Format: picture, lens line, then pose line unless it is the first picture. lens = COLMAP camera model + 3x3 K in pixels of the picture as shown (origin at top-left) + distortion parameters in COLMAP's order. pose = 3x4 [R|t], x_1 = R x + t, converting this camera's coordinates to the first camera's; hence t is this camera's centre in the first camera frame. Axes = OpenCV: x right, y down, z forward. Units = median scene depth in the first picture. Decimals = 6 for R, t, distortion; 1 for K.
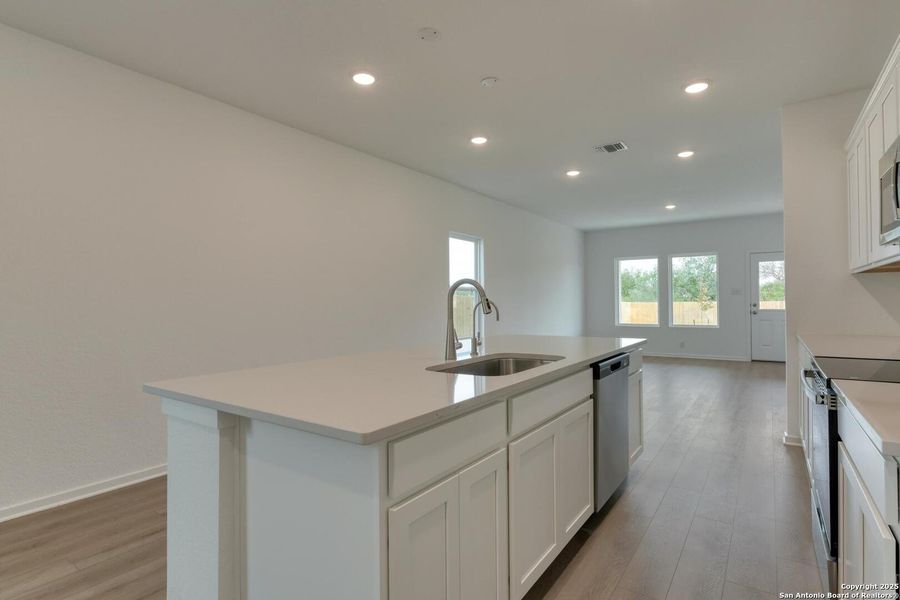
lens RADIAL K [[457.7, 0, 450.0], [0, 457.7, 300.0], [0, 0, 1]] dist [-0.000505, -0.000184]
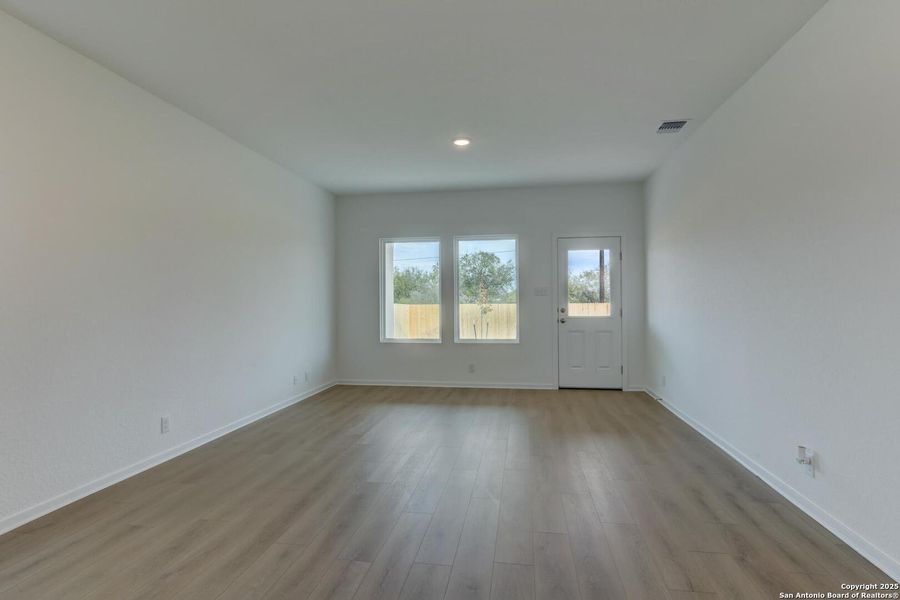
lens RADIAL K [[476.8, 0, 446.1], [0, 476.8, 297.4], [0, 0, 1]] dist [-0.001182, -0.002013]
pose [[0.901995, 0.007936, 0.431673, 0.165550], [-0.004353, 0.999947, -0.009288, -0.001579], [-0.431724, 0.006499, 0.901983, 0.374803]]
